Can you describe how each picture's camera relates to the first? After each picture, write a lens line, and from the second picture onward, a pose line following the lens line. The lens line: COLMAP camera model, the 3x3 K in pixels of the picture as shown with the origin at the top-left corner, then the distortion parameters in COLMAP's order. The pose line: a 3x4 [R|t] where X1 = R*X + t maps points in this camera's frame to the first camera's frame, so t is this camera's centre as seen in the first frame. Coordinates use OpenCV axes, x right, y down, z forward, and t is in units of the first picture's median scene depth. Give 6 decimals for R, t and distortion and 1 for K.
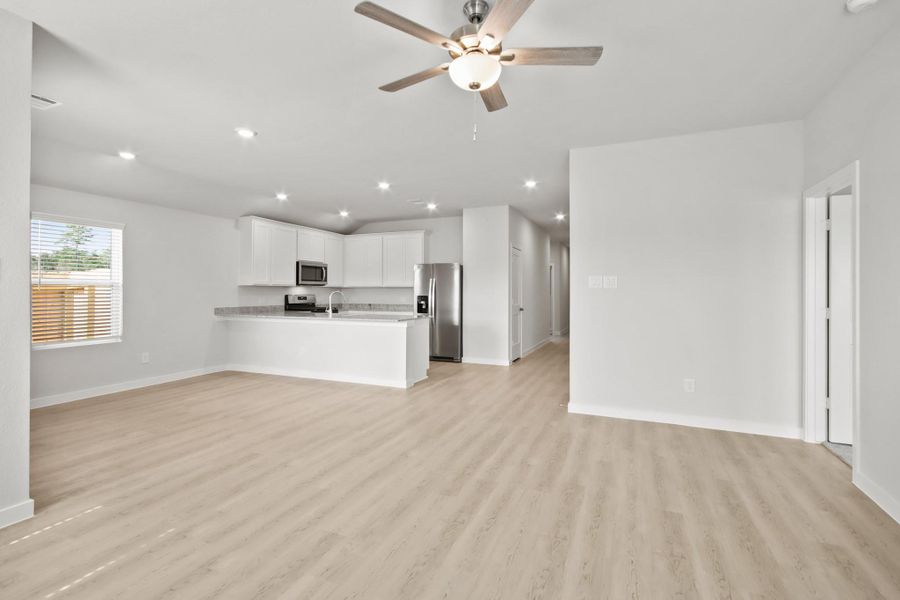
lens RADIAL K [[427.3, 0, 448.6], [0, 427.3, 293.5], [0, 0, 1]] dist [0.010876, -0.000105]
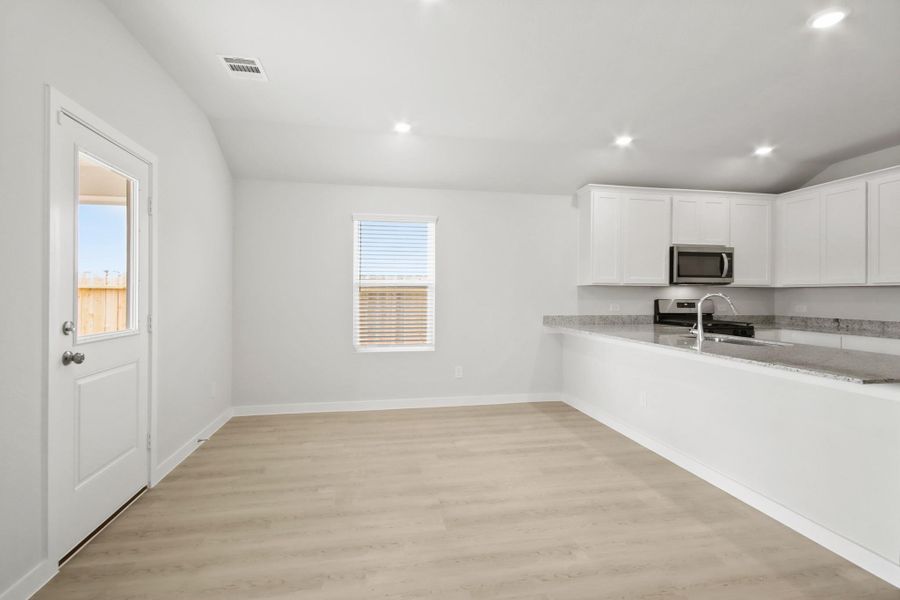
lens RADIAL K [[427.3, 0, 448.6], [0, 427.3, 293.5], [0, 0, 1]] dist [0.010876, -0.000105]
pose [[0.554914, 0.000676, -0.831908, -0.011988], [-0.006867, 0.999969, -0.003768, -0.001230], [0.831880, 0.007804, 0.554901, 0.382075]]
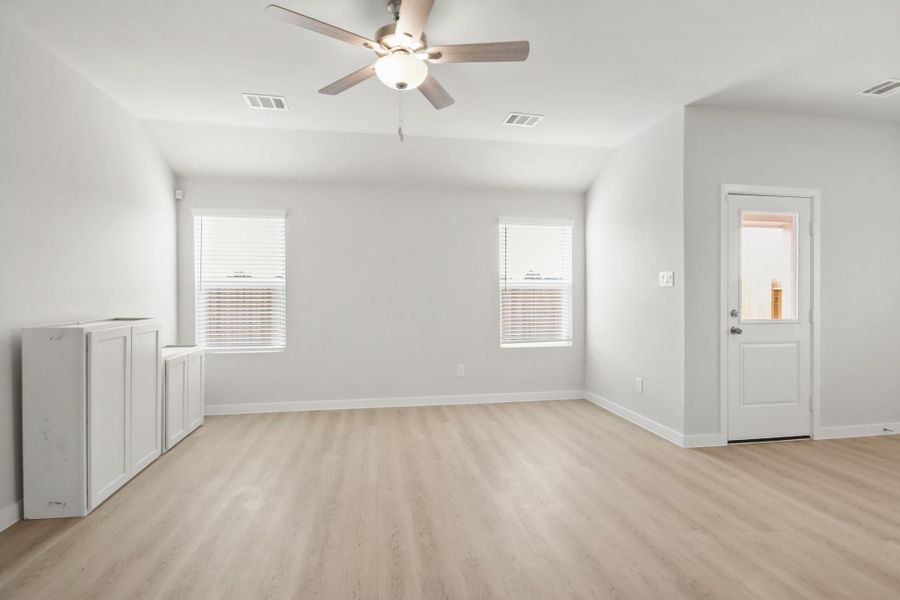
lens RADIAL K [[427.3, 0, 448.6], [0, 427.3, 293.5], [0, 0, 1]] dist [0.010876, -0.000105]
pose [[-0.840776, -0.001600, -0.541382, 0.151724], [-0.003252, 0.999993, 0.002095, -0.000999], [0.541374, 0.003522, -0.840774, 0.556955]]
